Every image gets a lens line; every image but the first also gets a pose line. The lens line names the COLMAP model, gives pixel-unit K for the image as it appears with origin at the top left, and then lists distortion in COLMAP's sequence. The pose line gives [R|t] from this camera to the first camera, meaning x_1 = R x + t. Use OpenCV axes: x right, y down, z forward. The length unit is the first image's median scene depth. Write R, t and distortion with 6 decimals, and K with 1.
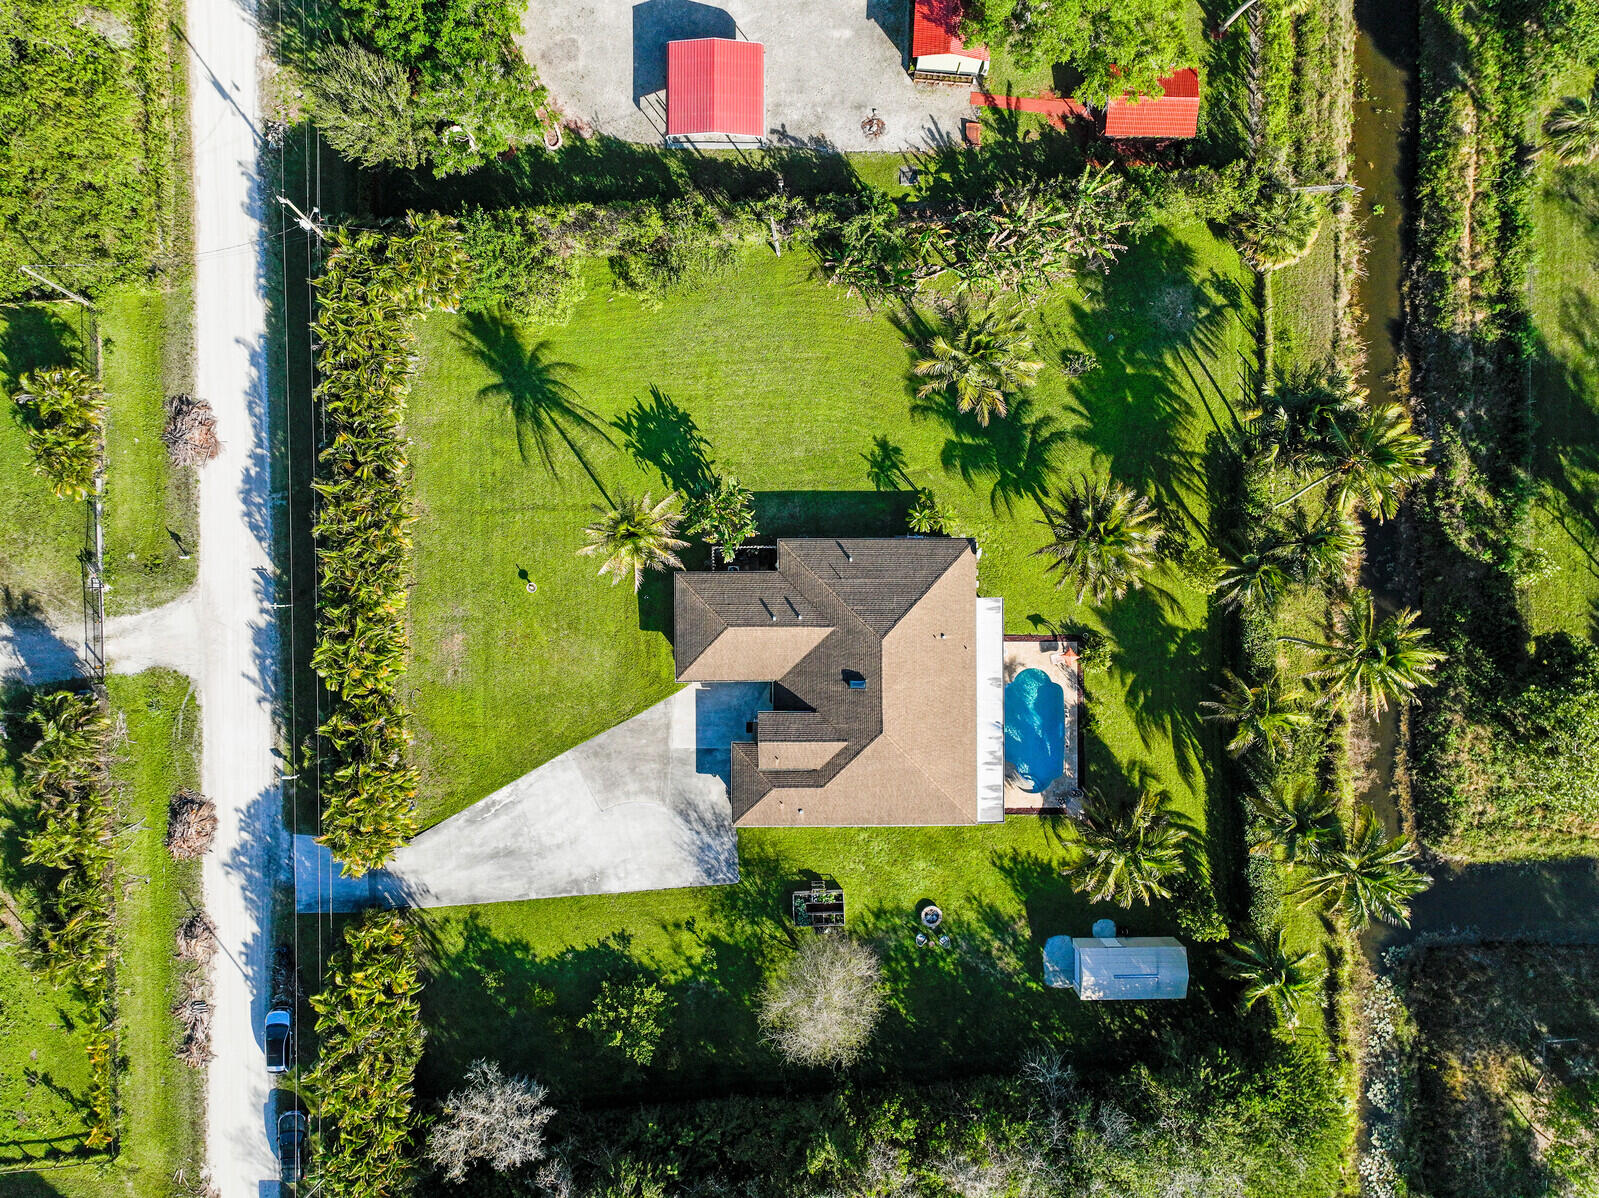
lens RADIAL K [[1120.0, 0, 799.5], [0, 1120.0, 599.0], [0, 0, 1]] dist [0.006525, -0.003860]
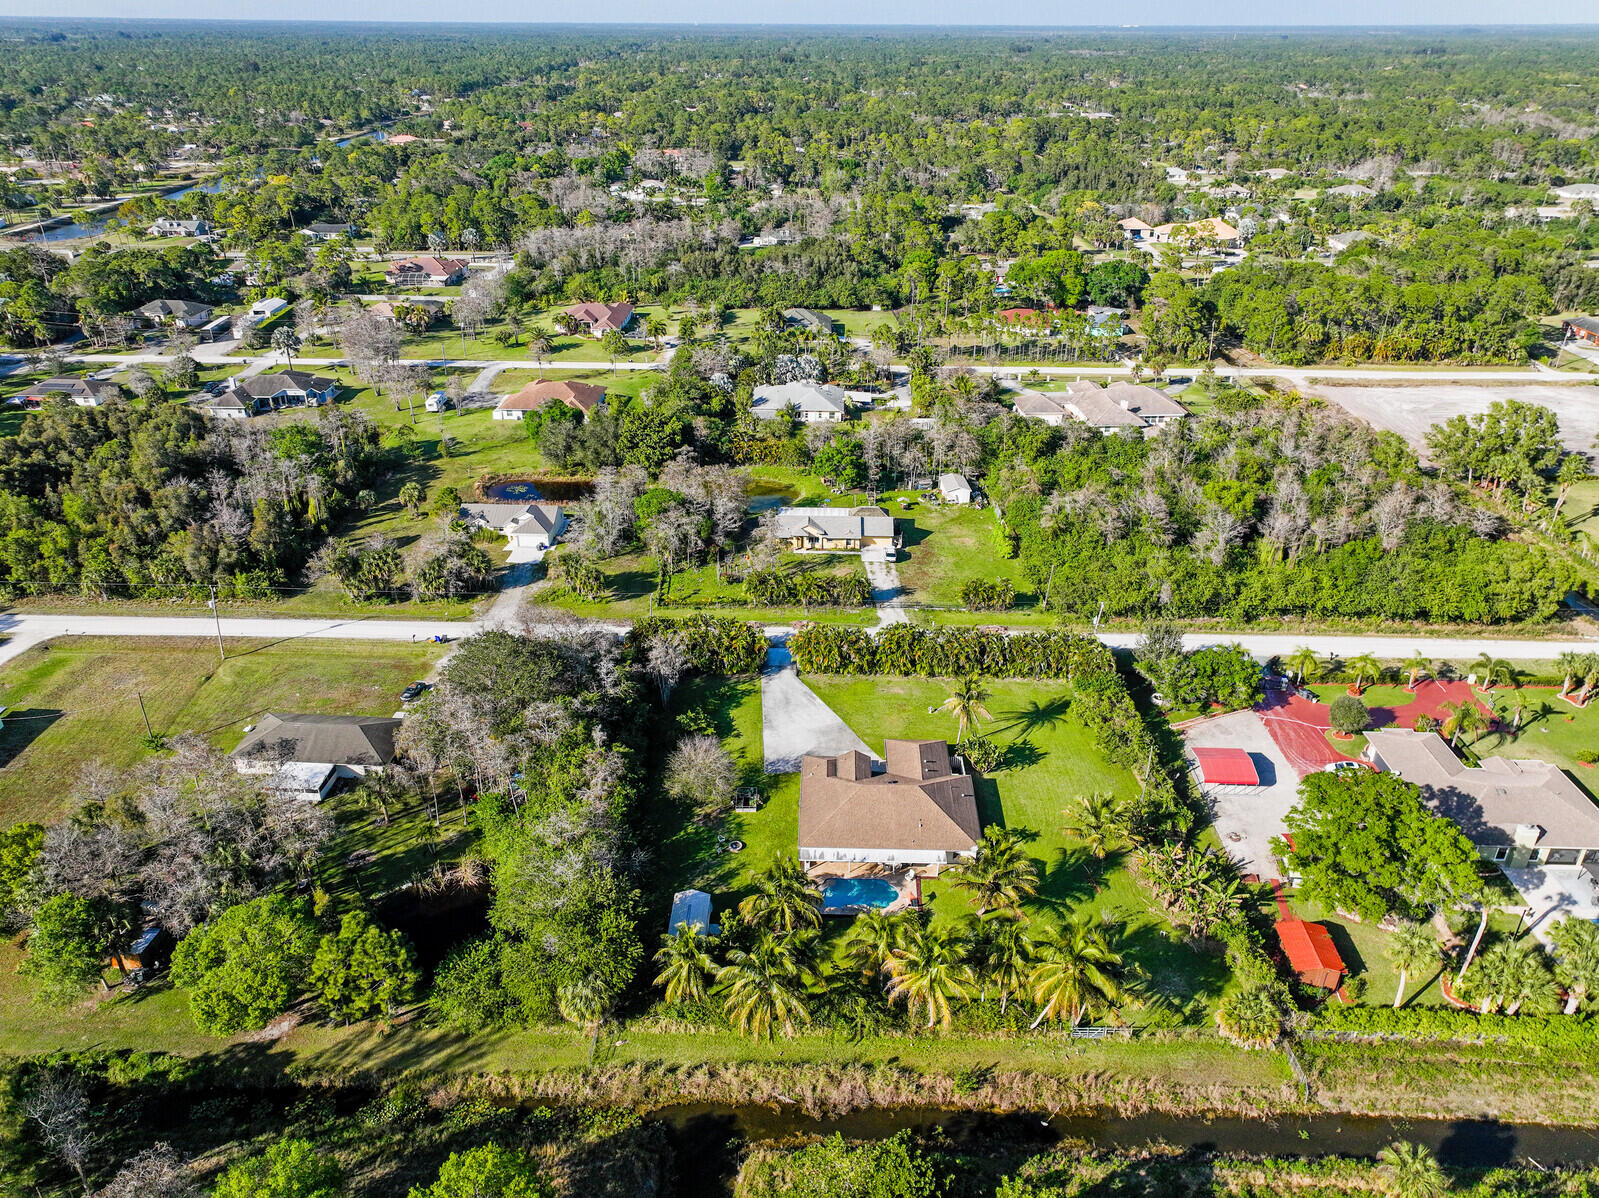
lens RADIAL K [[1113.3, 0, 799.5], [0, 1113.3, 599.0], [0, 0, 1]] dist [0.003307, -0.001001]
pose [[-0.035900, 0.458494, -0.887972, 1.328543], [-0.999212, -0.031542, 0.024111, 0.168604], [-0.016954, 0.888138, 0.459264, -0.013640]]
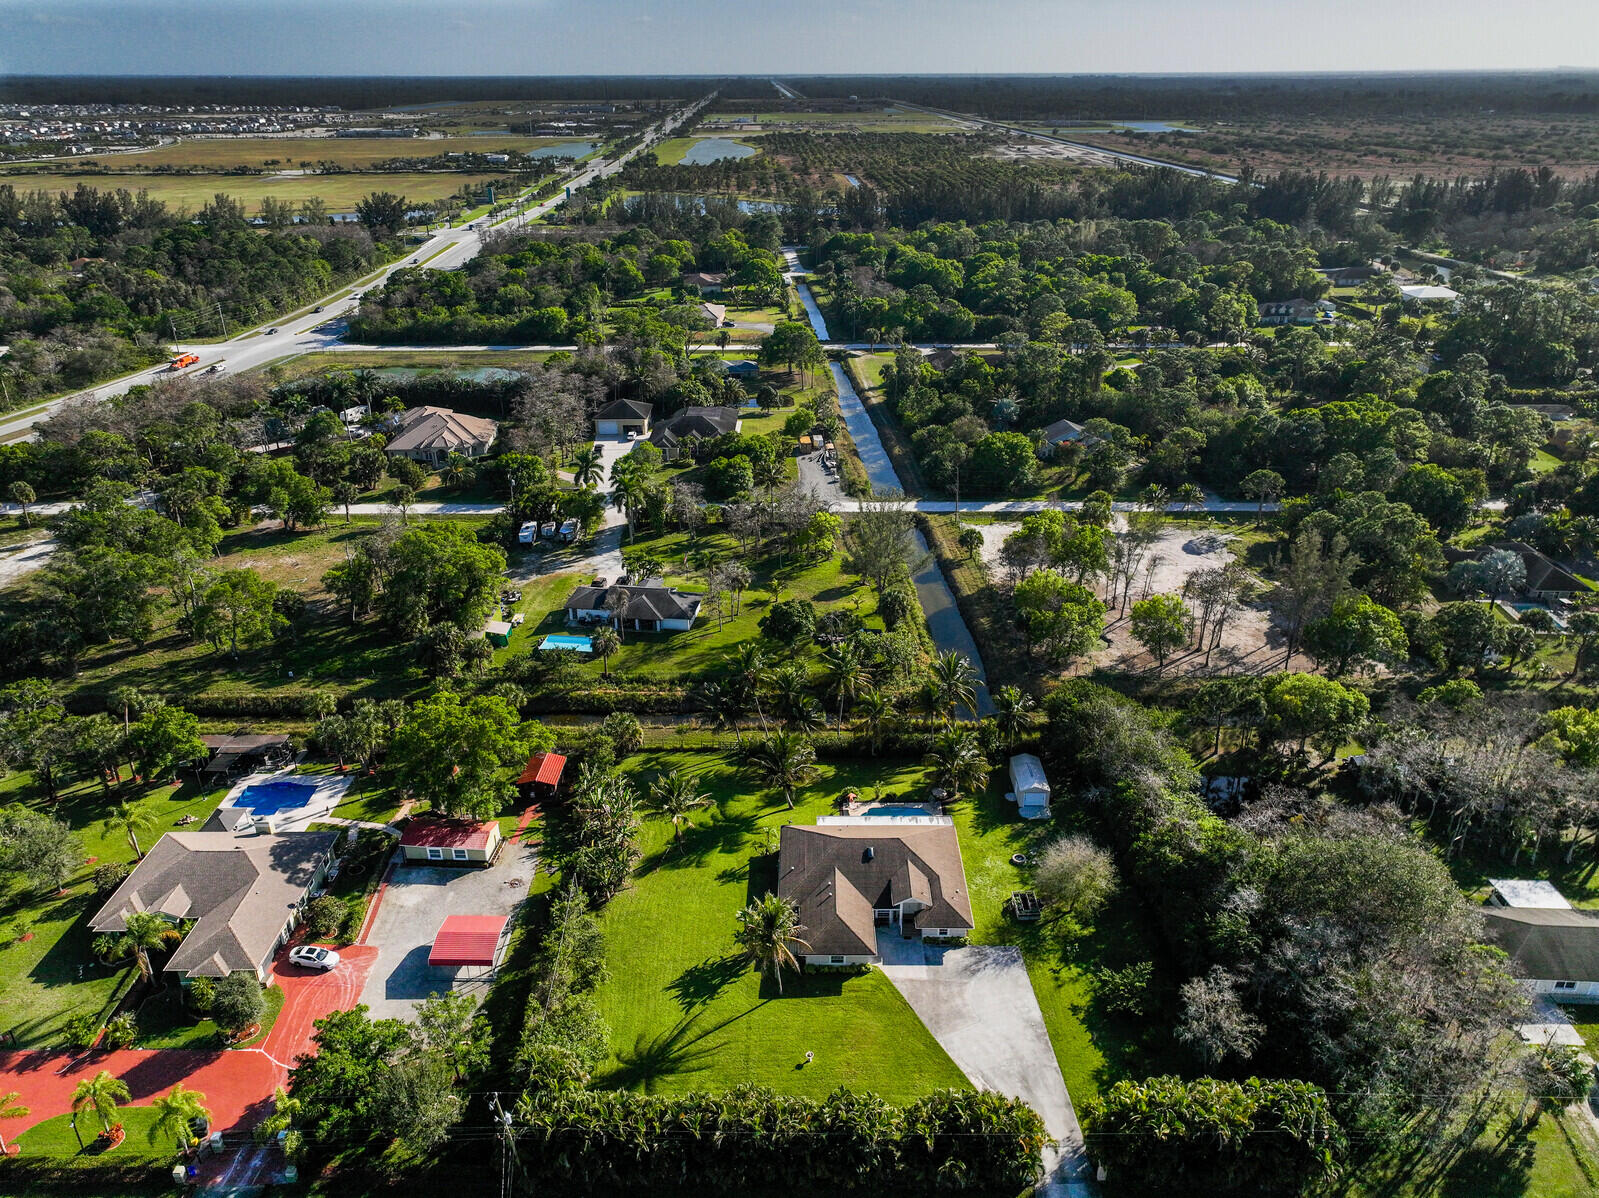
lens RADIAL K [[1120.0, 0, 799.5], [0, 1120.0, 599.0], [0, 0, 1]] dist [0.006525, -0.003860]
pose [[0.015296, -0.424073, 0.905499, -1.166011], [0.999697, -0.010997, -0.022037, 0.012172], [0.019303, 0.905561, 0.423776, -0.009267]]
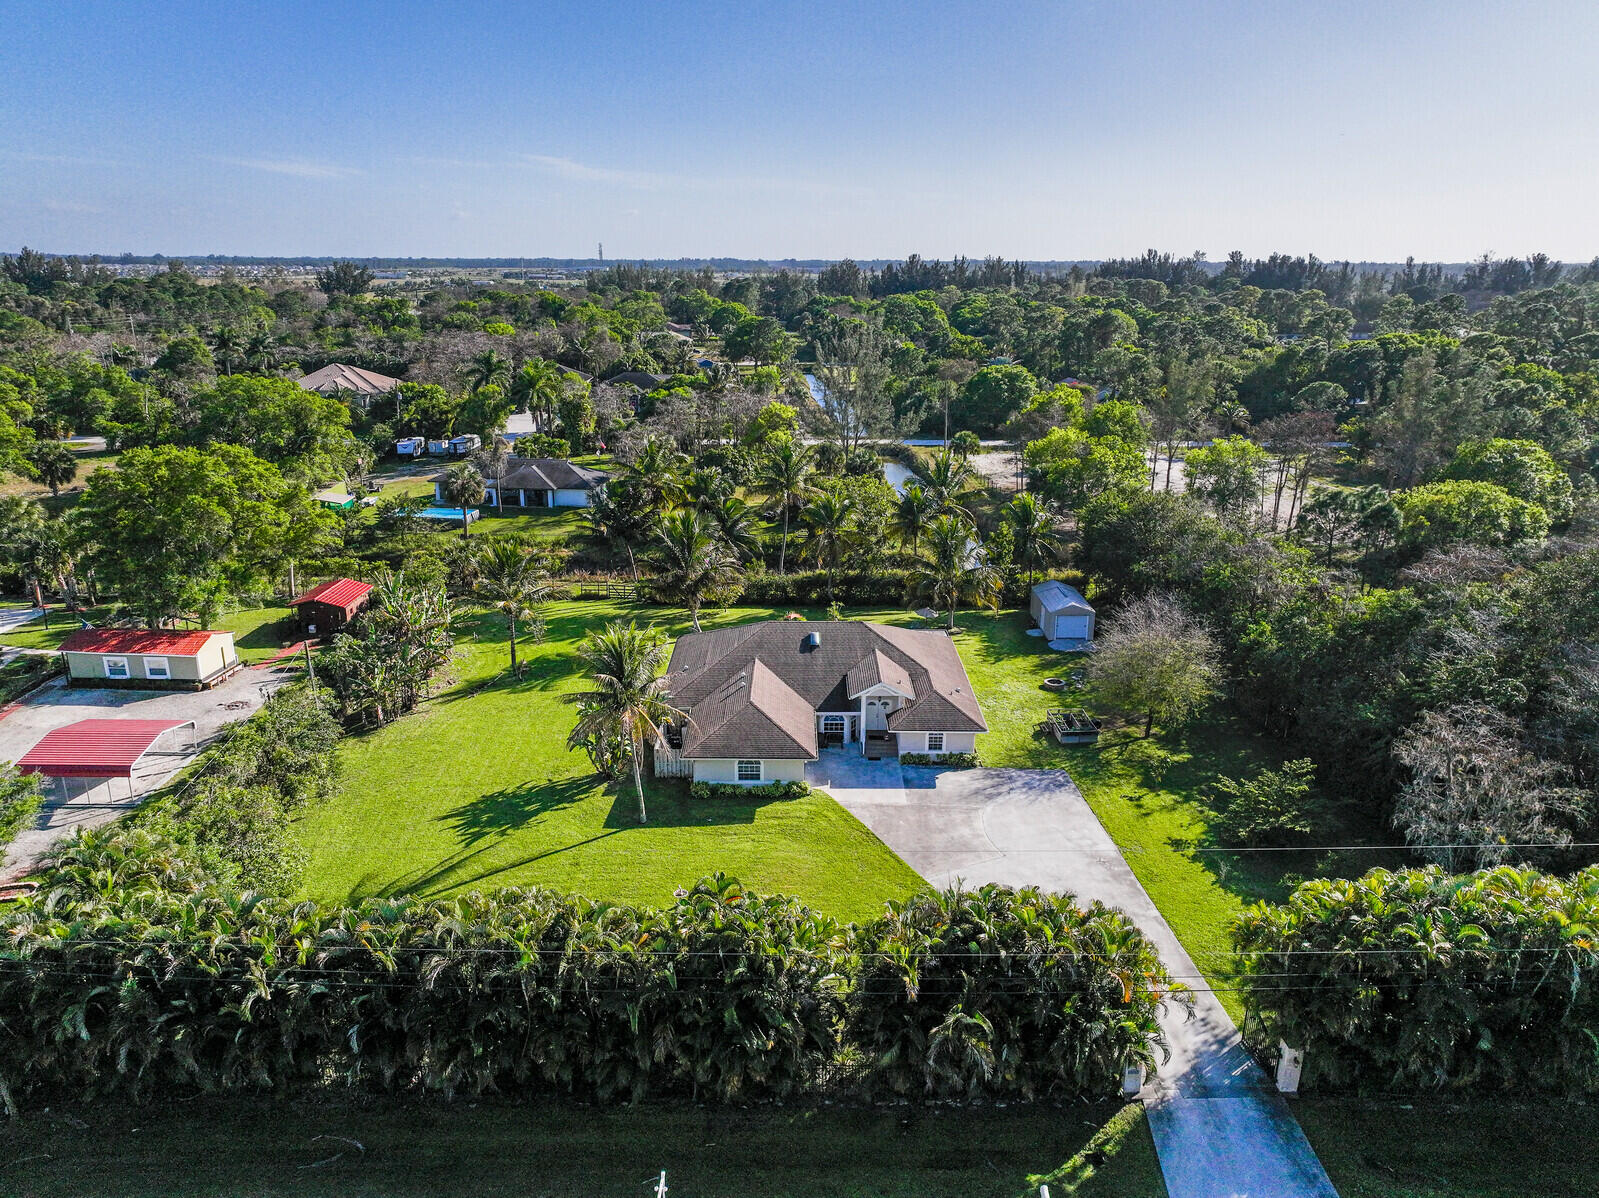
lens RADIAL K [[1120.0, 0, 799.5], [0, 1120.0, 599.0], [0, 0, 1]] dist [0.006525, -0.003860]
pose [[0.008041, -0.285149, 0.958449, -0.815623], [0.999898, -0.008984, -0.011062, 0.068548], [0.011765, 0.958441, 0.285048, 0.642858]]
